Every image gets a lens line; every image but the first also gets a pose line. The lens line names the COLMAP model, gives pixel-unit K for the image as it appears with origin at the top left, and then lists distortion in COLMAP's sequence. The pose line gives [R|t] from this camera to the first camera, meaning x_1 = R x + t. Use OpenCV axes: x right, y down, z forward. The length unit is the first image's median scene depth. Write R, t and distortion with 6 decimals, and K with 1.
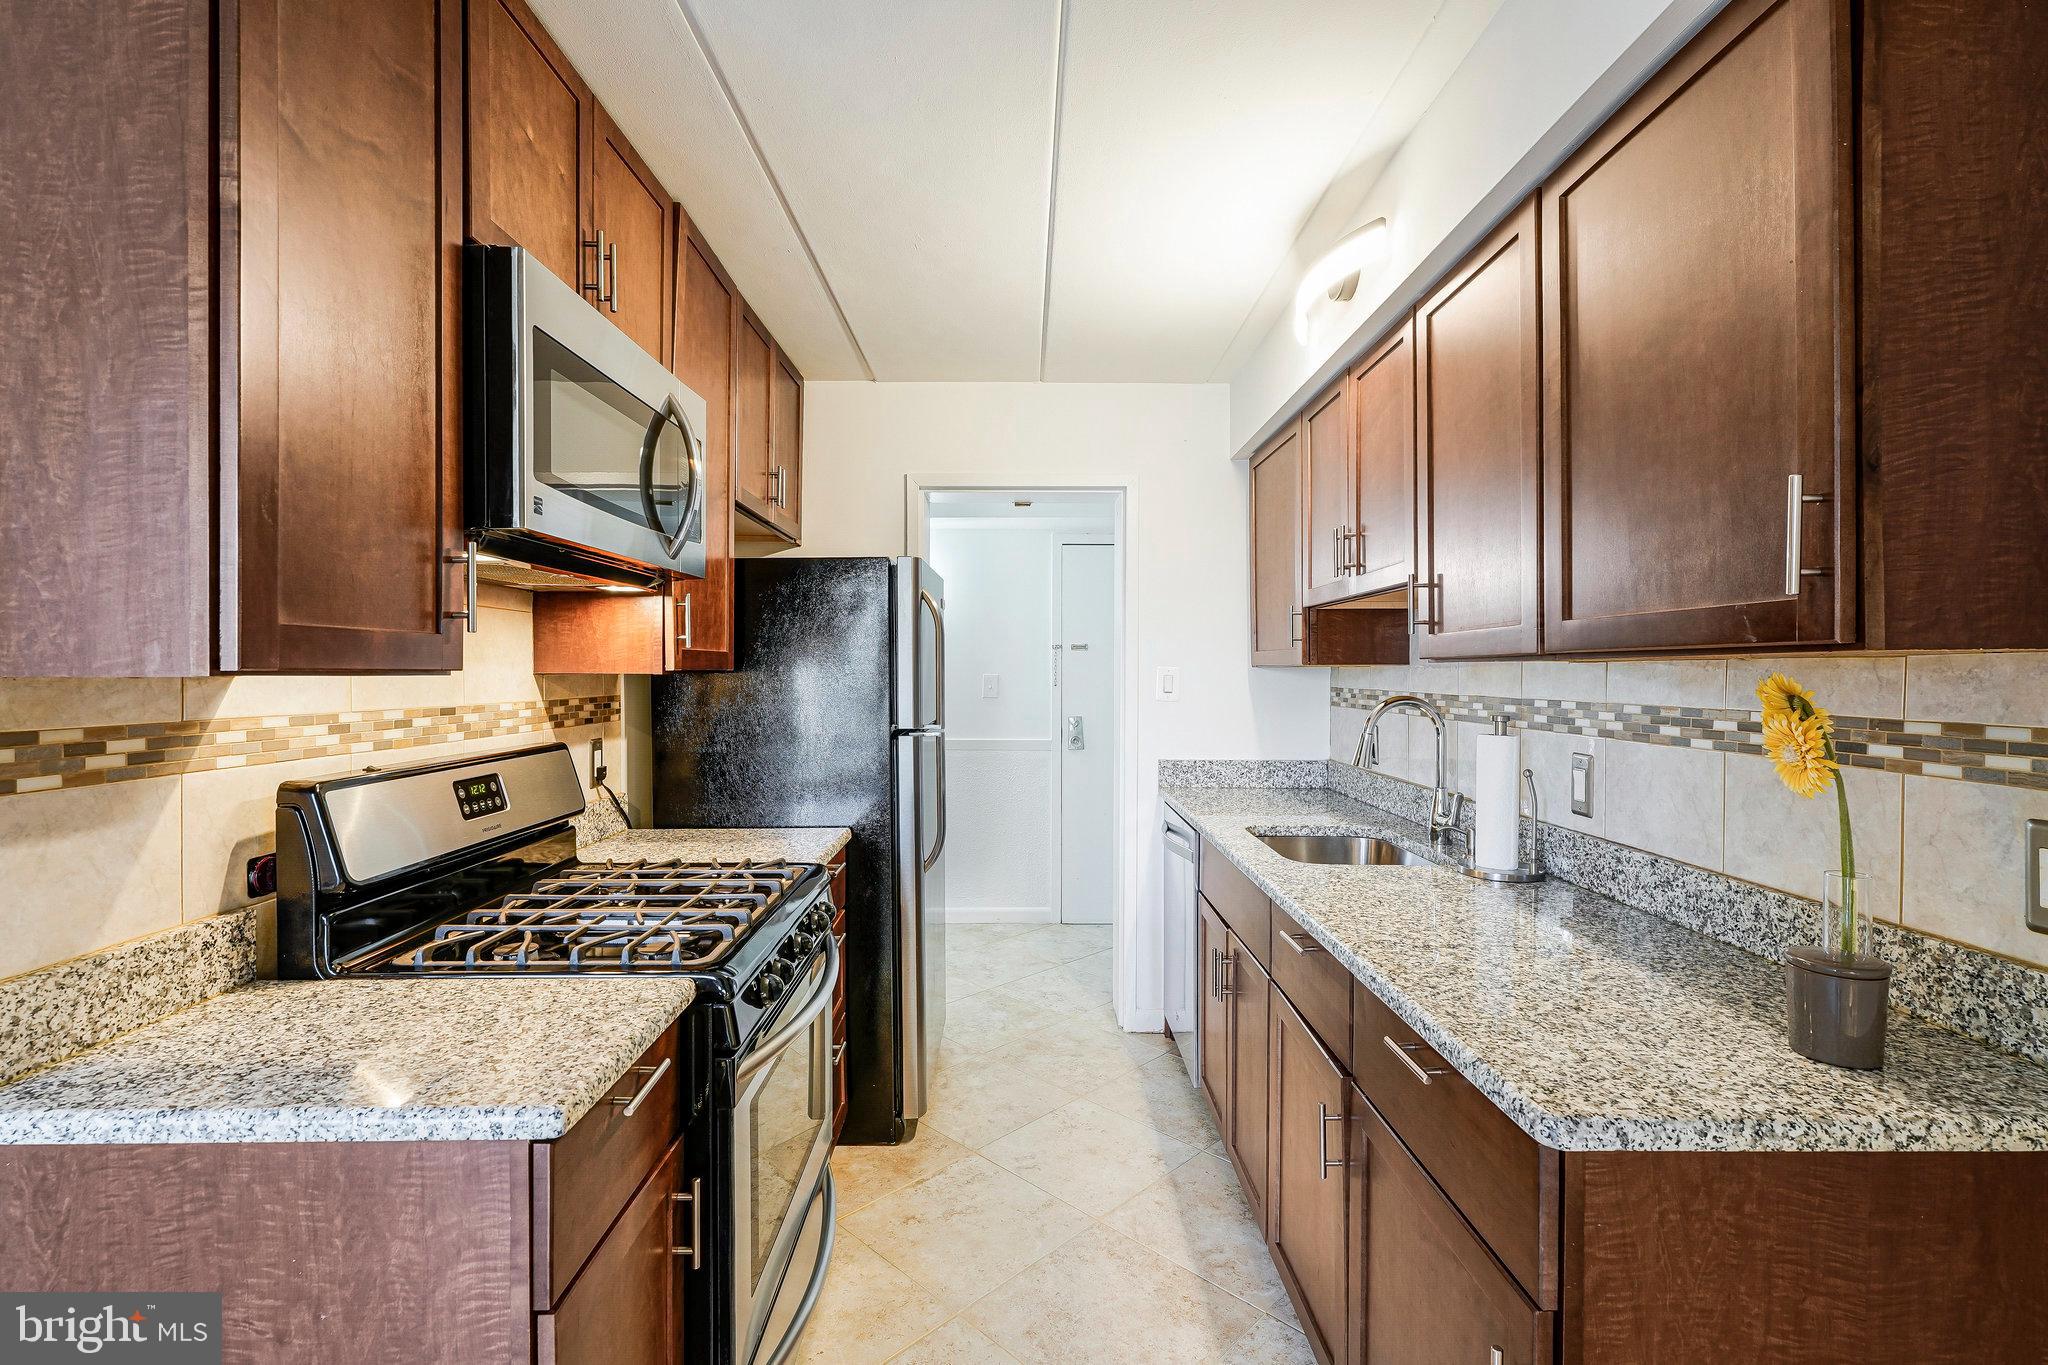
lens RADIAL K [[905.9, 0, 1027.4], [0, 905.9, 673.9], [0, 0, 1]] dist [0.022164, -0.000079]
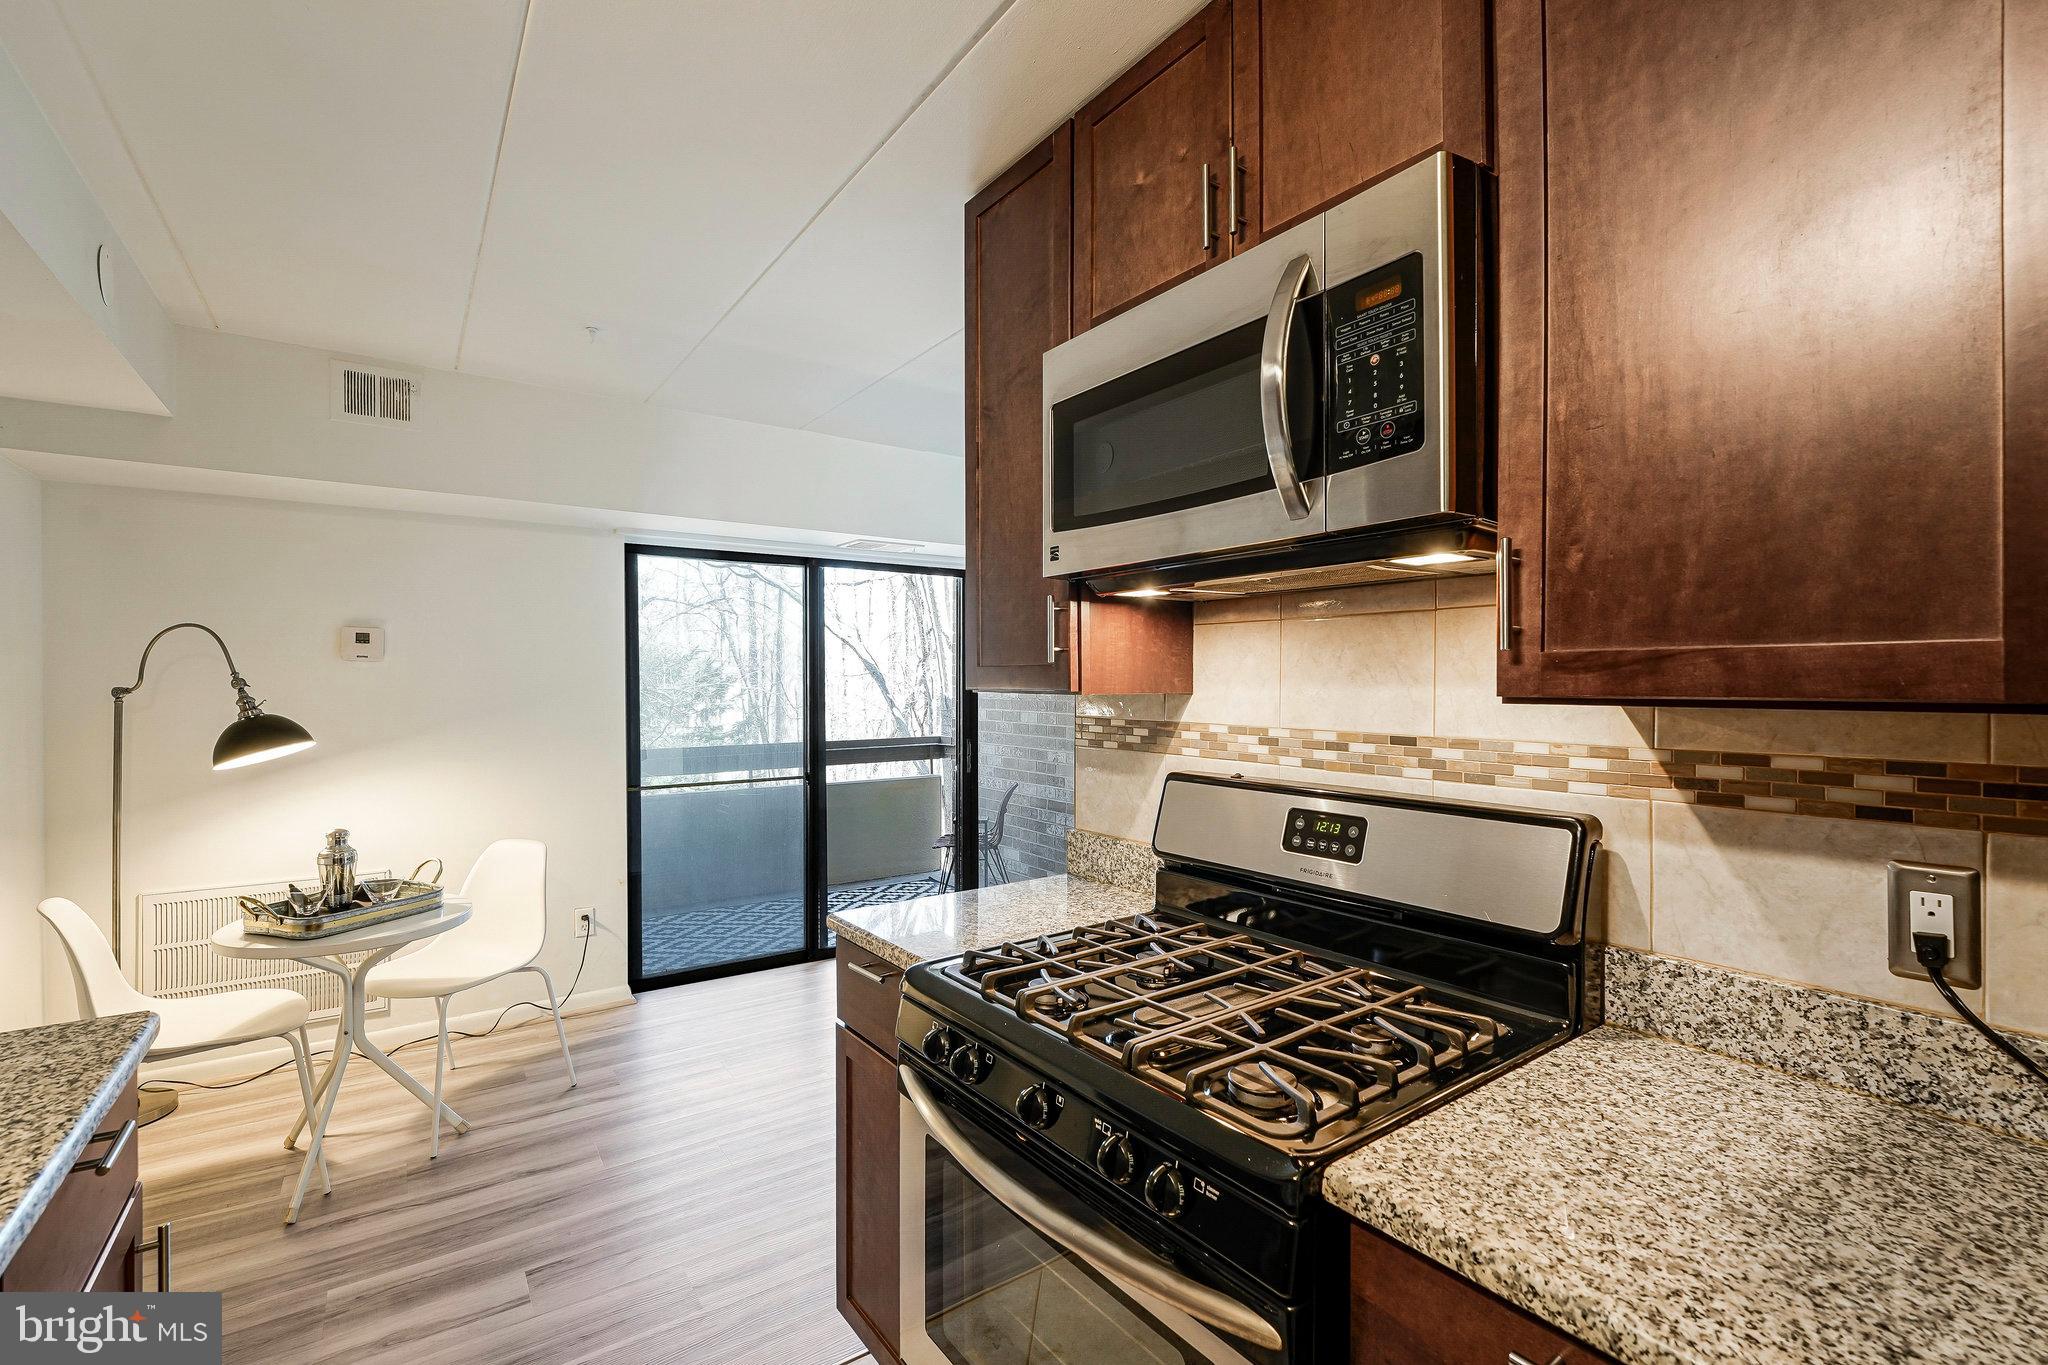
lens RADIAL K [[915.4, 0, 1032.4], [0, 915.4, 689.0], [0, 0, 1]] dist [-0.002060, 0.000126]
pose [[-0.813373, 0.009327, -0.581667, 0.148059], [0.000658, 0.999886, 0.015113, -0.021432], [0.581742, 0.011910, -0.813286, 1.594413]]
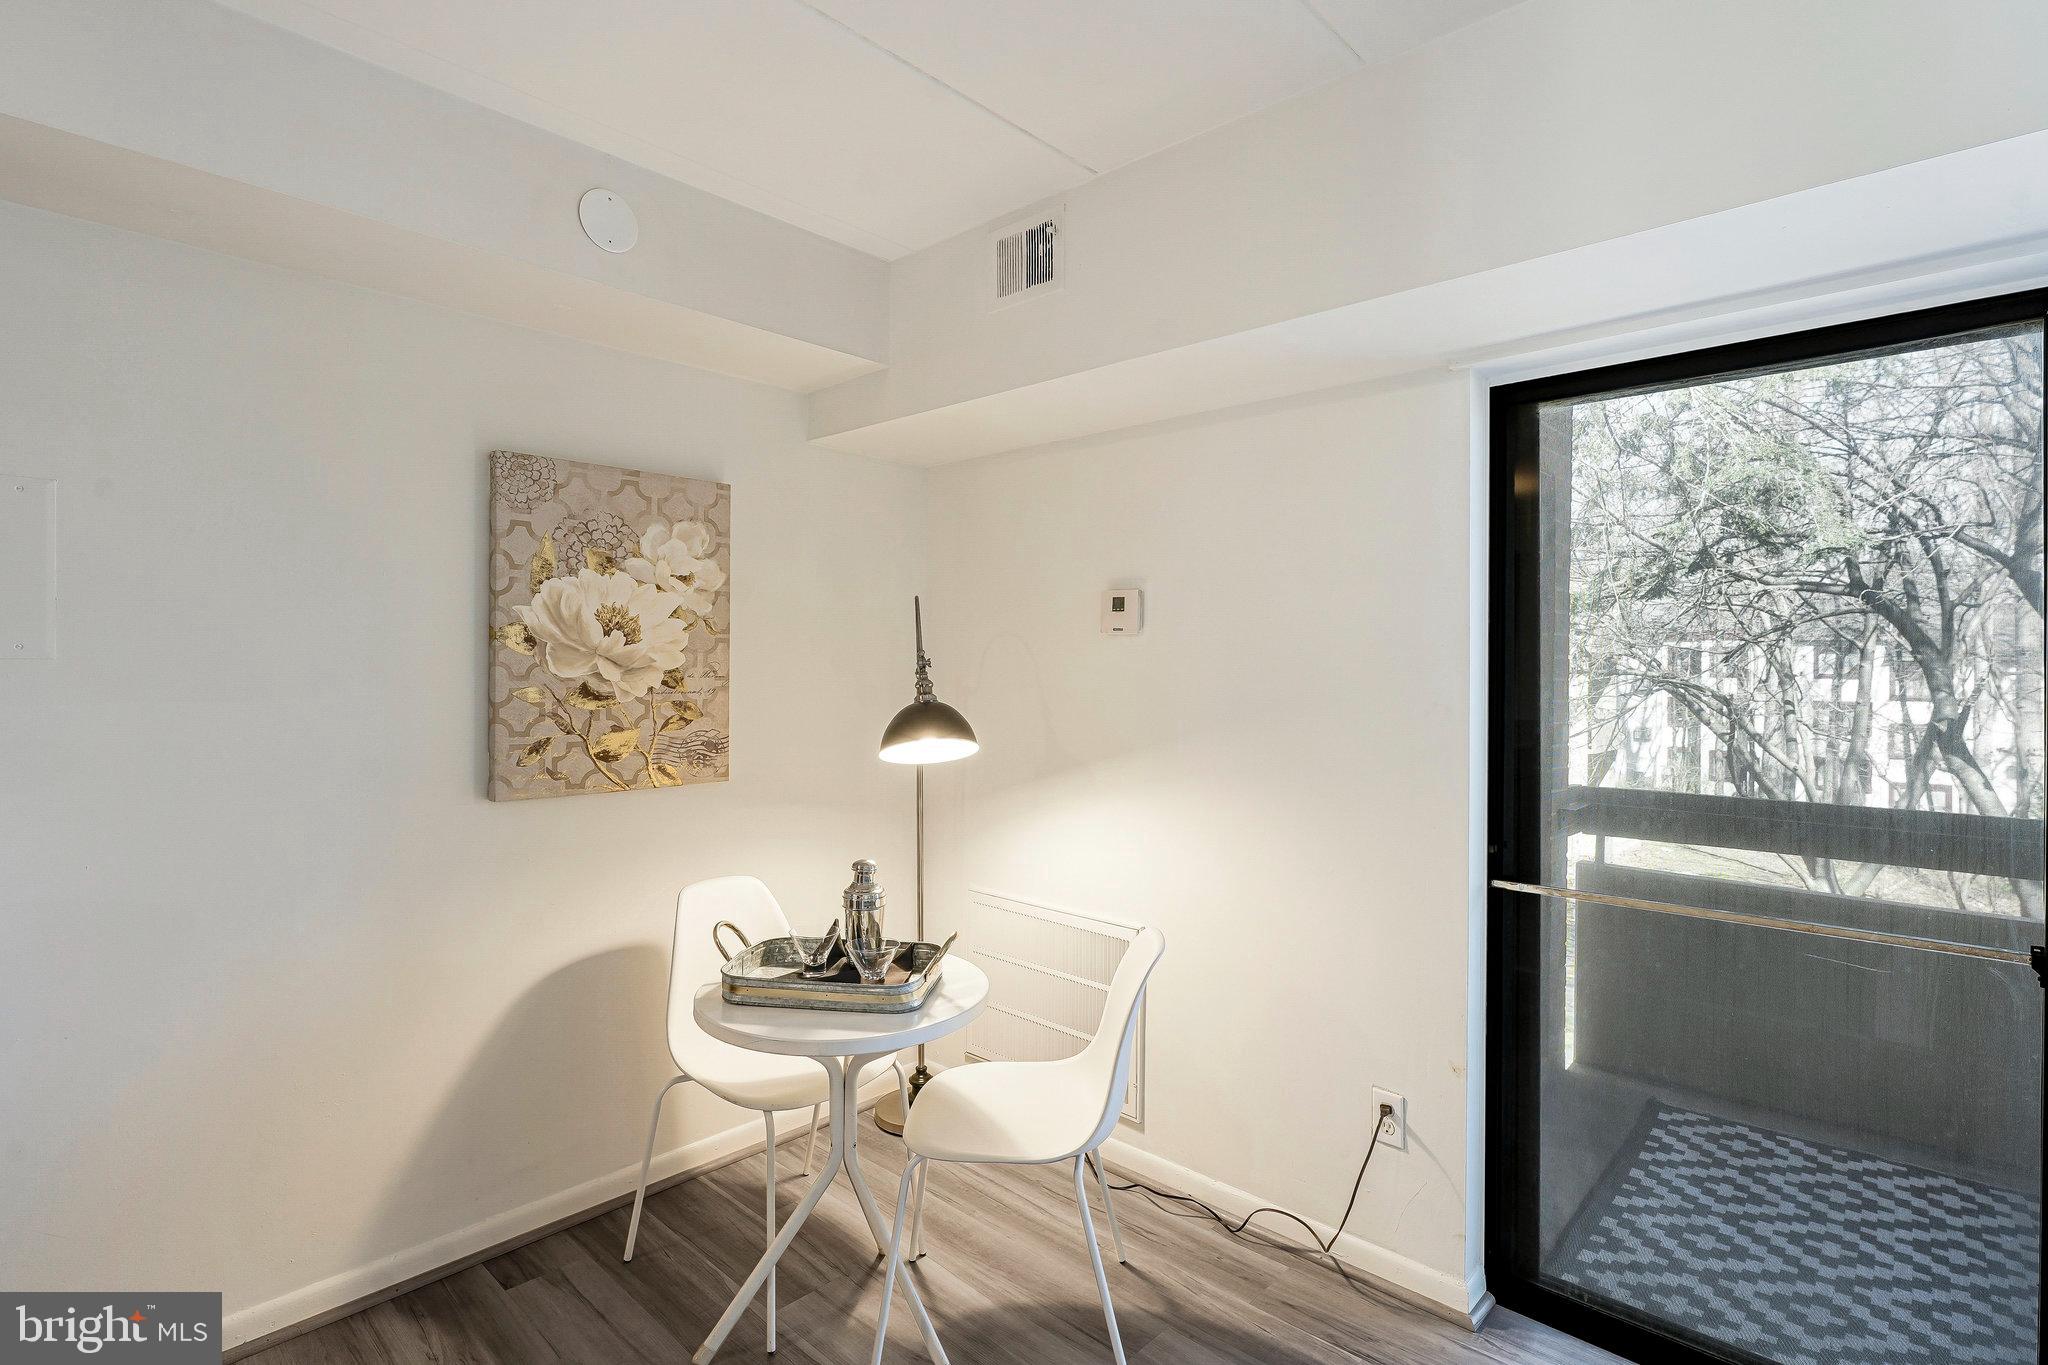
lens RADIAL K [[1009.9, 0, 1030.7], [0, 1009.9, 665.4], [0, 0, 1]] dist [-0.004208, -0.000141]
pose [[-0.734570, -0.002695, 0.678528, -0.824908], [-0.007190, 0.999967, -0.003812, 0.001546], [-0.678495, -0.007679, -0.734565, 0.399741]]
